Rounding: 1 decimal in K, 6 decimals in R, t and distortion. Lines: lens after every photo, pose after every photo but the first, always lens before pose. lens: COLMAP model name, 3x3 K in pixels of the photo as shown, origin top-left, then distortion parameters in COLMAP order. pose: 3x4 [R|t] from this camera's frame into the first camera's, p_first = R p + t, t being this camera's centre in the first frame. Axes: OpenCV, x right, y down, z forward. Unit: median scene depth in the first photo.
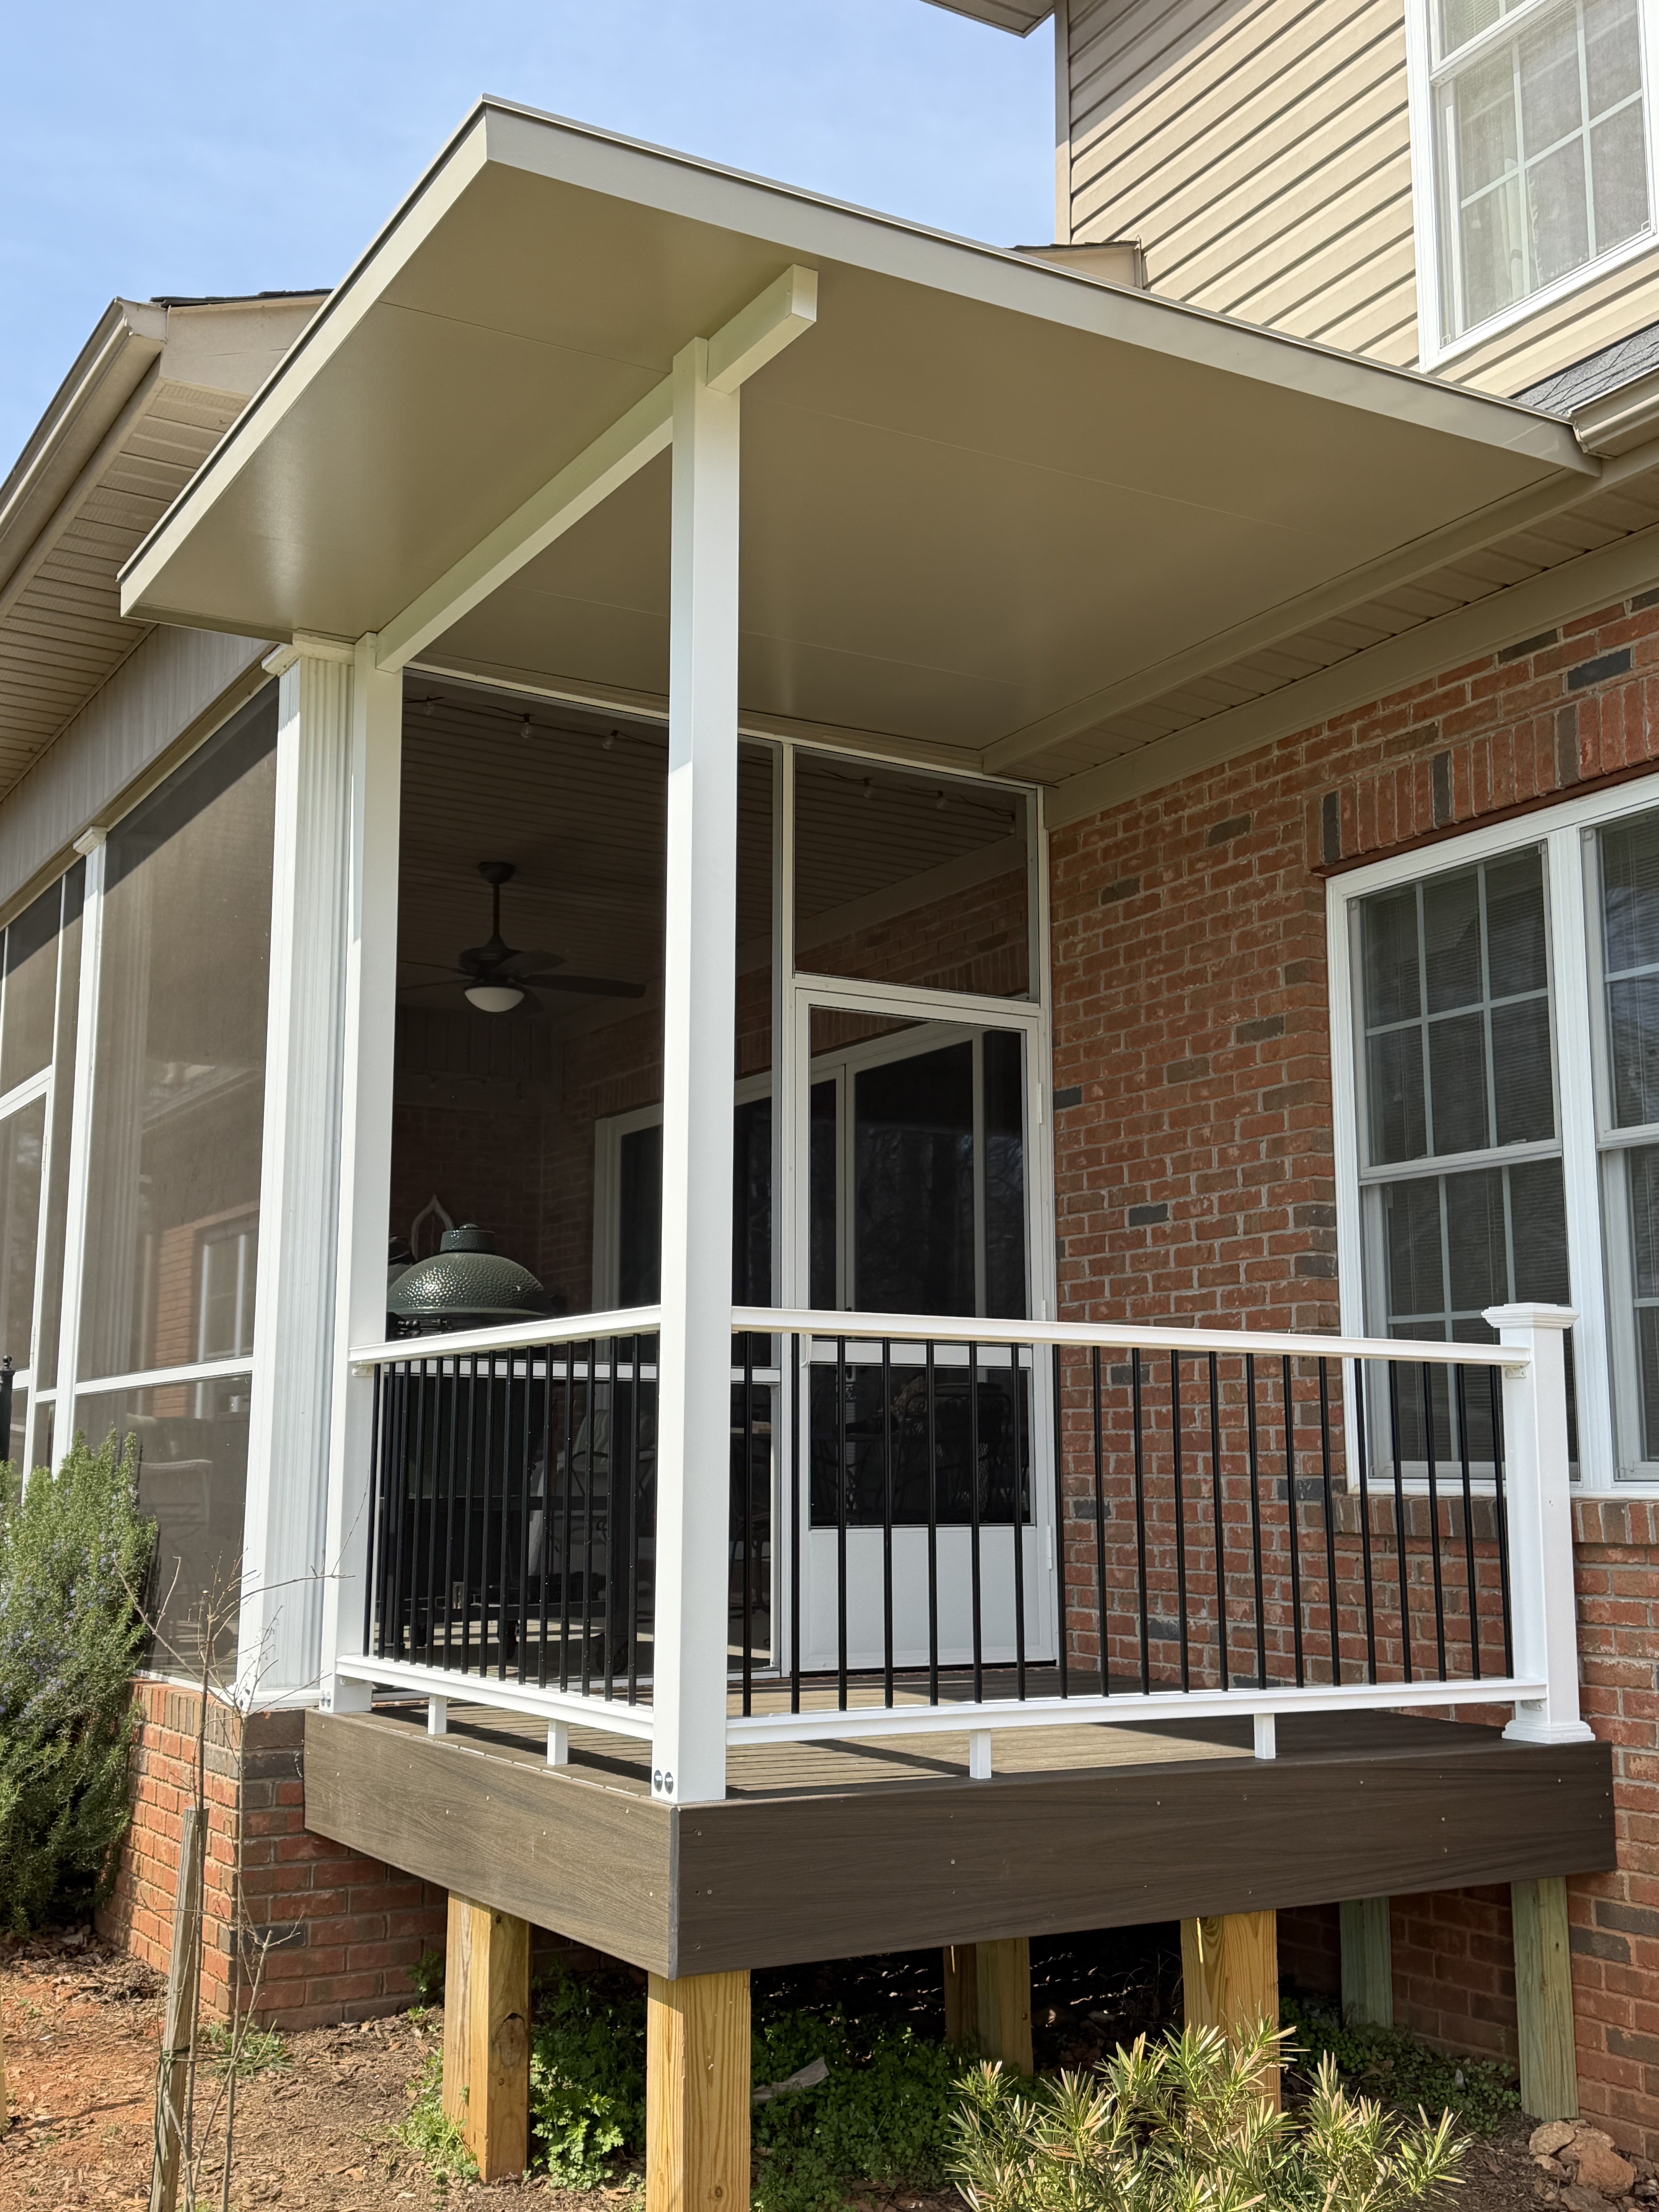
lens RADIAL K [[2322.0, 0, 829.5], [0, 2322.0, 1106.0], [0, 0, 1]] dist [0.185560, -0.465326]
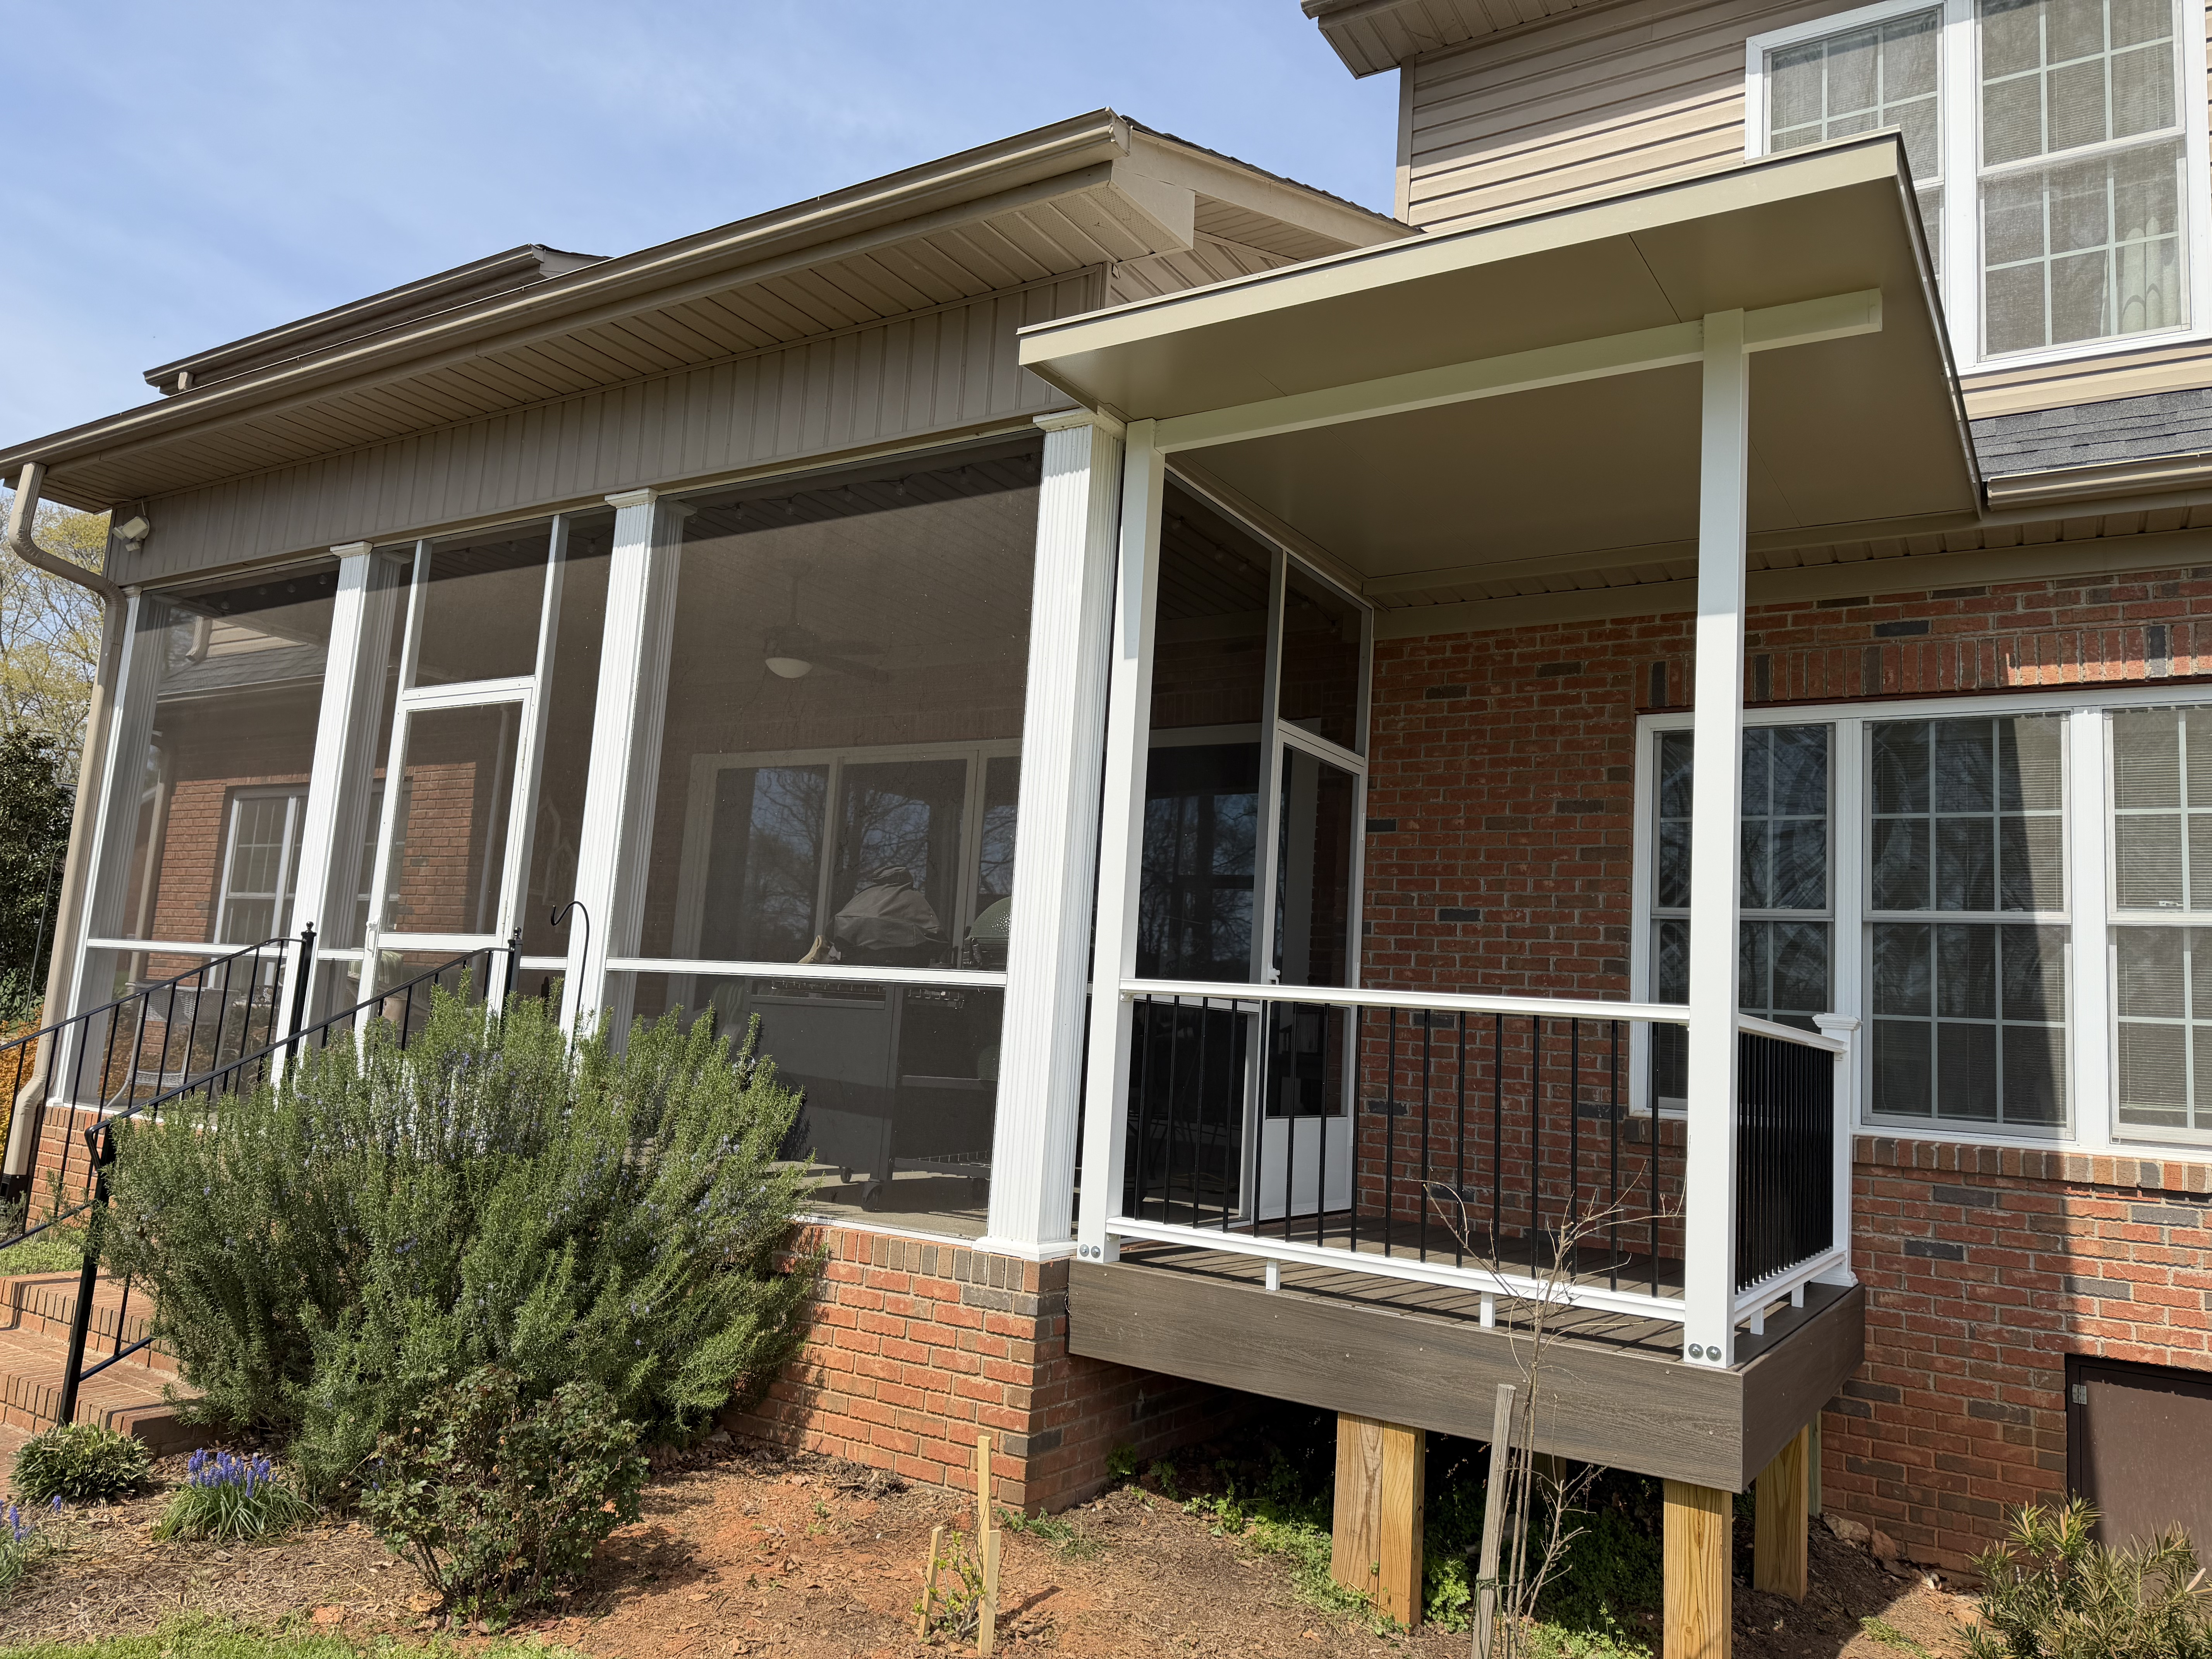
lens RADIAL K [[1556.9, 0, 1098.3], [0, 1556.9, 822.3], [0, 0, 1]] dist [0.103361, -0.189496]
pose [[0.886530, 0.119011, 0.447103, -0.544230], [-0.136406, 0.990630, 0.006782, 0.013401], [-0.442106, -0.067000, 0.894457, 0.225215]]
